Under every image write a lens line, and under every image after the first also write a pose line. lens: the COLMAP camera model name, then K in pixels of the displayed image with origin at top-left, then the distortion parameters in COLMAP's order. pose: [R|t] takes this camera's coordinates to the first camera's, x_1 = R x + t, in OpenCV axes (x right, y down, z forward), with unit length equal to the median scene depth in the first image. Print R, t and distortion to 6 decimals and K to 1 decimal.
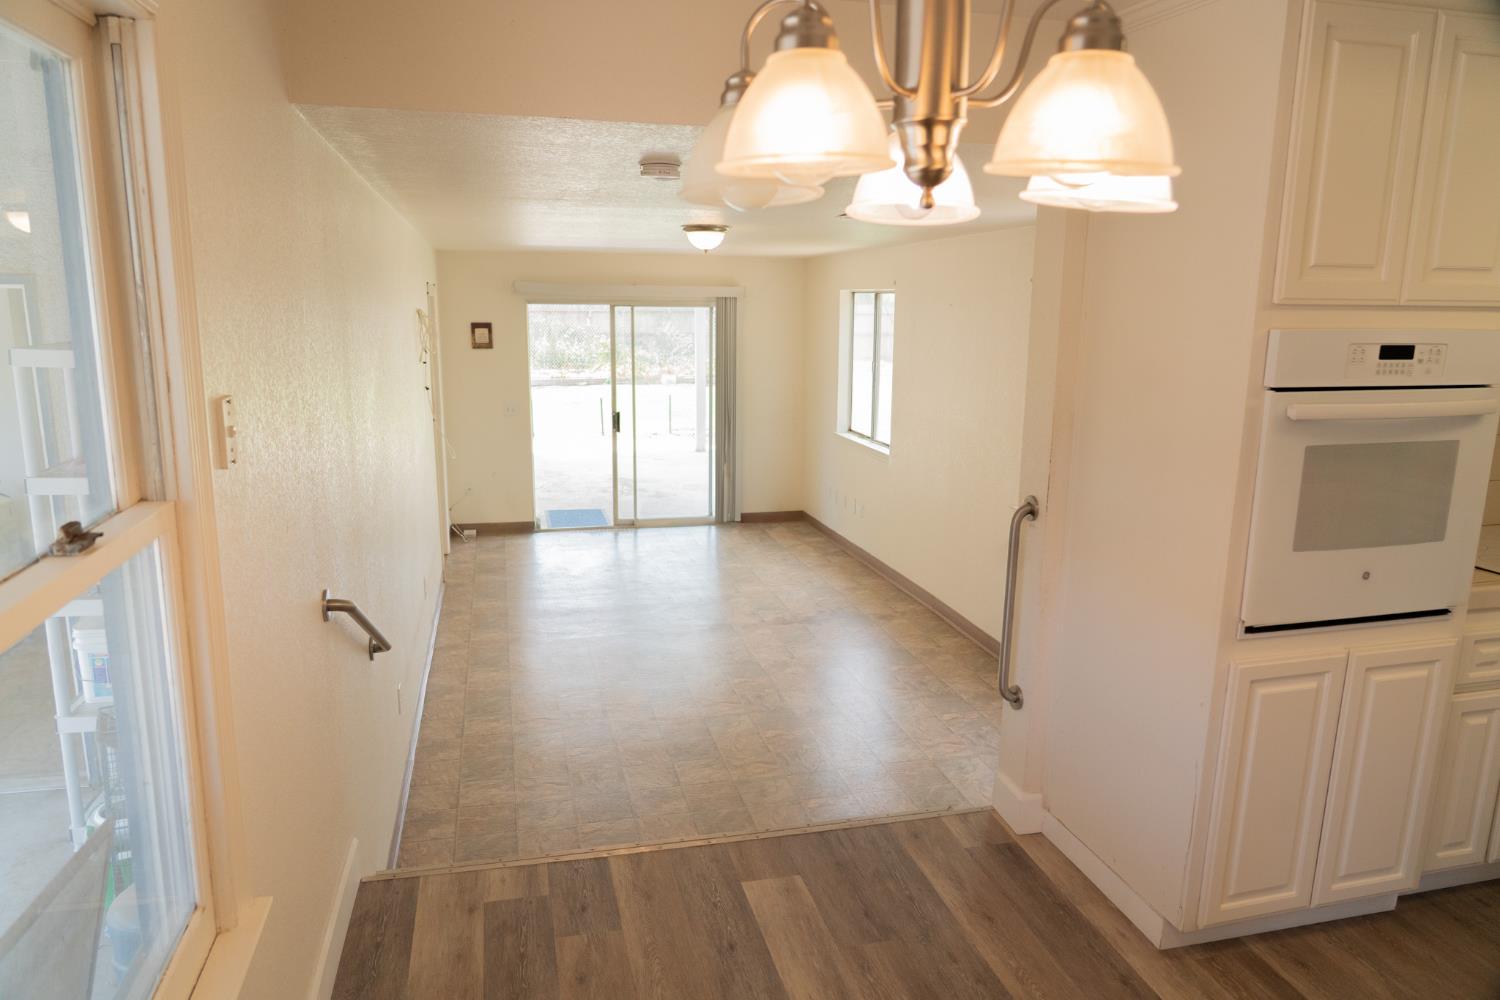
lens RADIAL K [[1019.0, 0, 756.4], [0, 1019.0, 505.6], [0, 0, 1]] dist [-0.013512, -0.001254]
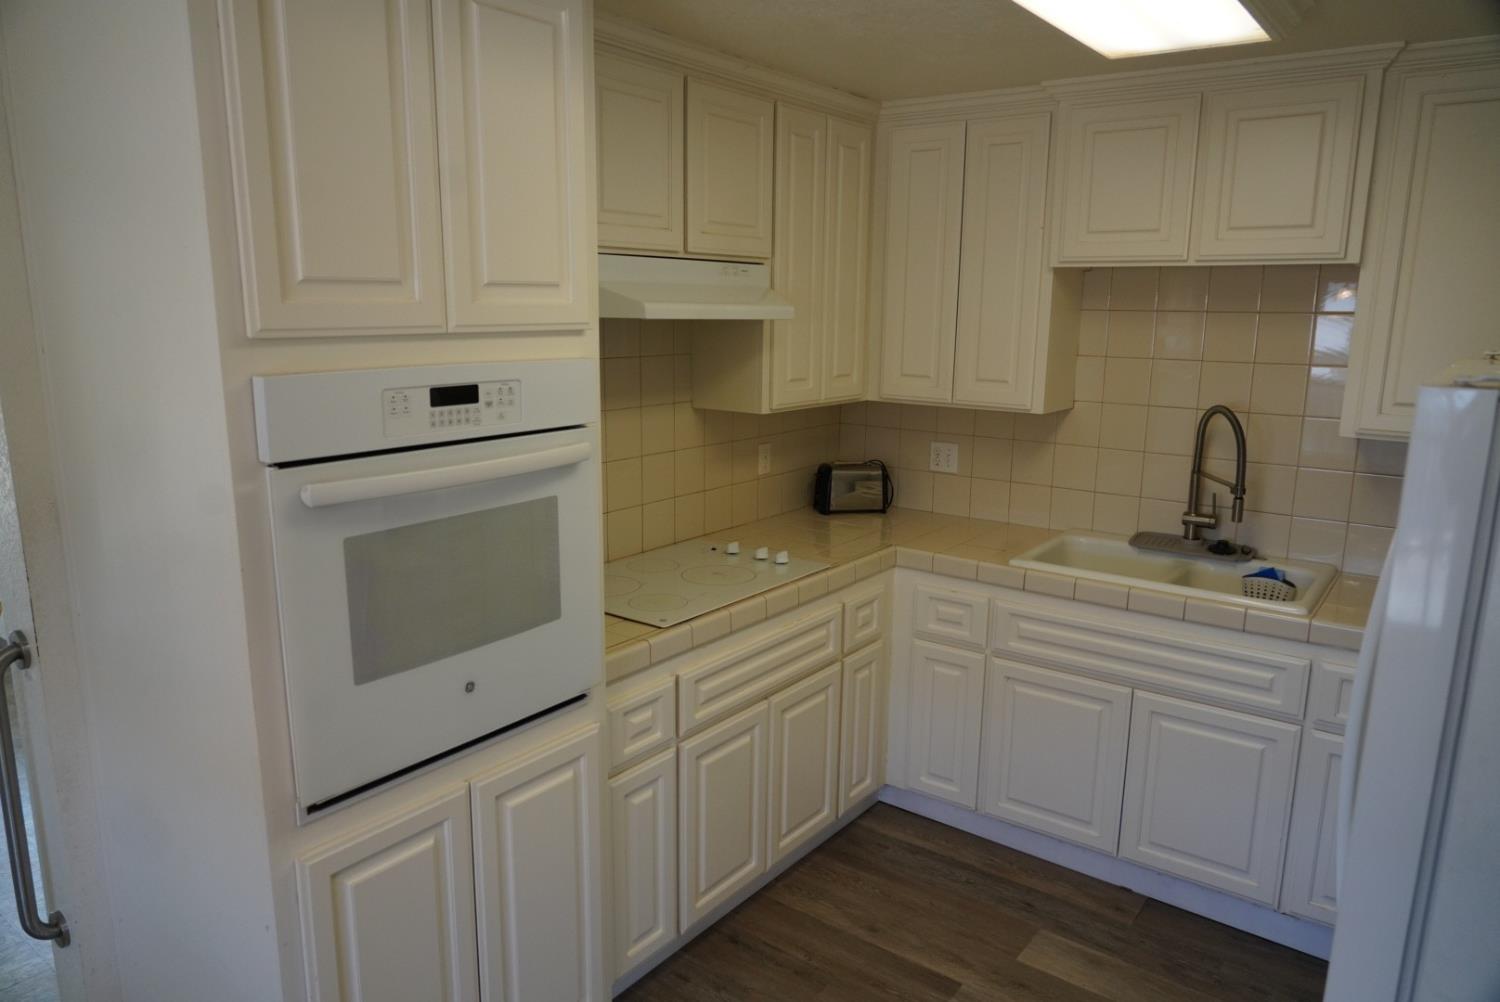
lens RADIAL K [[1003.5, 0, 750.2], [0, 1003.5, 499.8], [0, 0, 1]] dist [-0.012277, -0.000684]
pose [[0.789244, -0.124282, 0.601372, 0.346022], [0.124886, 0.991325, 0.040971, -0.077198], [-0.601247, 0.042767, 0.797918, 0.279791]]
